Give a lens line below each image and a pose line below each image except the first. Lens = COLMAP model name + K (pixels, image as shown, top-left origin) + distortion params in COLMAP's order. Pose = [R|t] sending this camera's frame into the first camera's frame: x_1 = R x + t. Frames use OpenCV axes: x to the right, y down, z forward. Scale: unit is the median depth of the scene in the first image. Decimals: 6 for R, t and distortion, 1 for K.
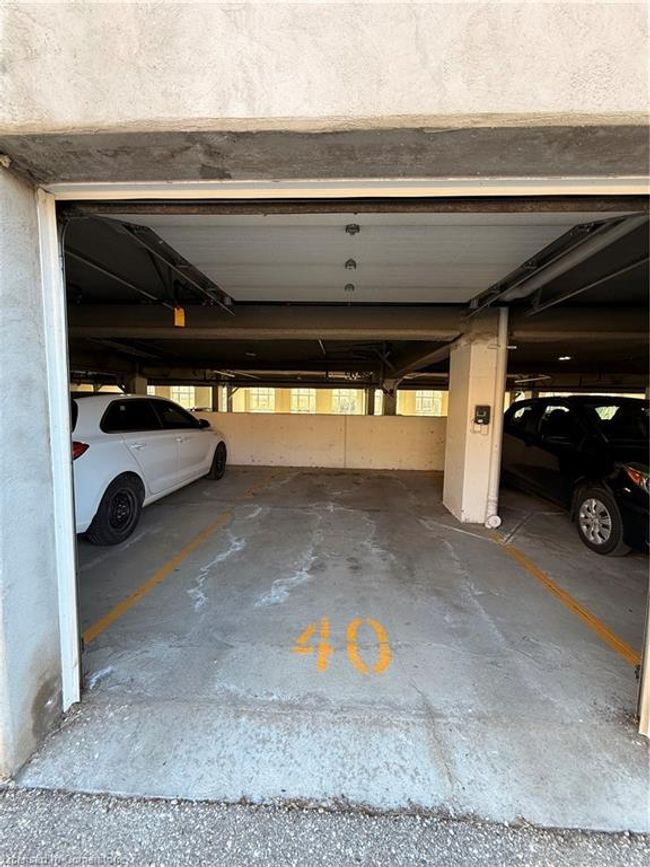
lens RADIAL K [[347.8, 0, 326.3], [0, 347.8, 433.2], [0, 0, 1]] dist [-0.000561, -0.000019]
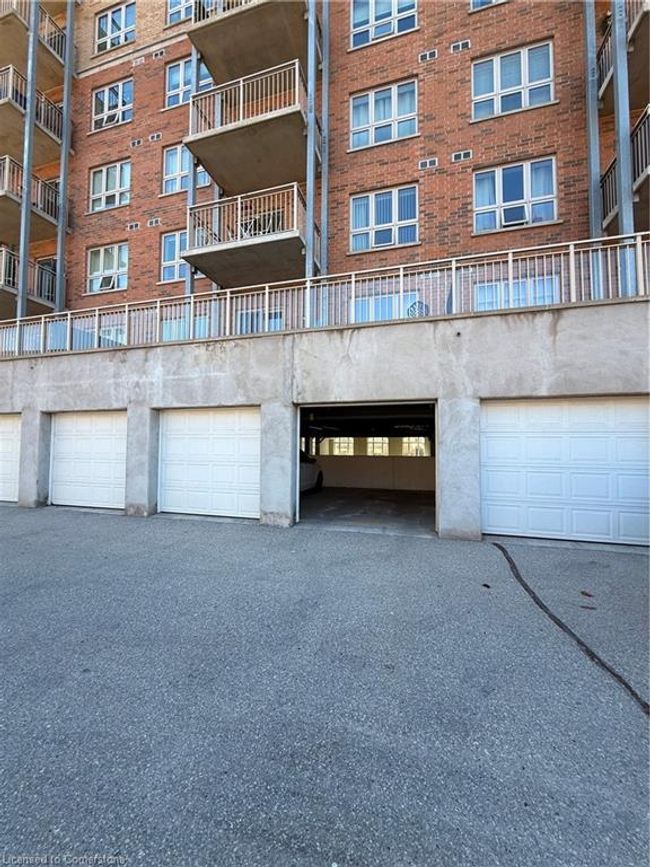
lens RADIAL K [[347.8, 0, 325.1], [0, 347.8, 431.7], [0, 0, 1]] dist [-0.000561, -0.000019]
pose [[0.972631, -0.022281, -0.231284, 0.045653], [-0.009615, 0.990680, -0.135870, 0.021094], [0.232156, 0.134375, 0.963352, -0.242282]]
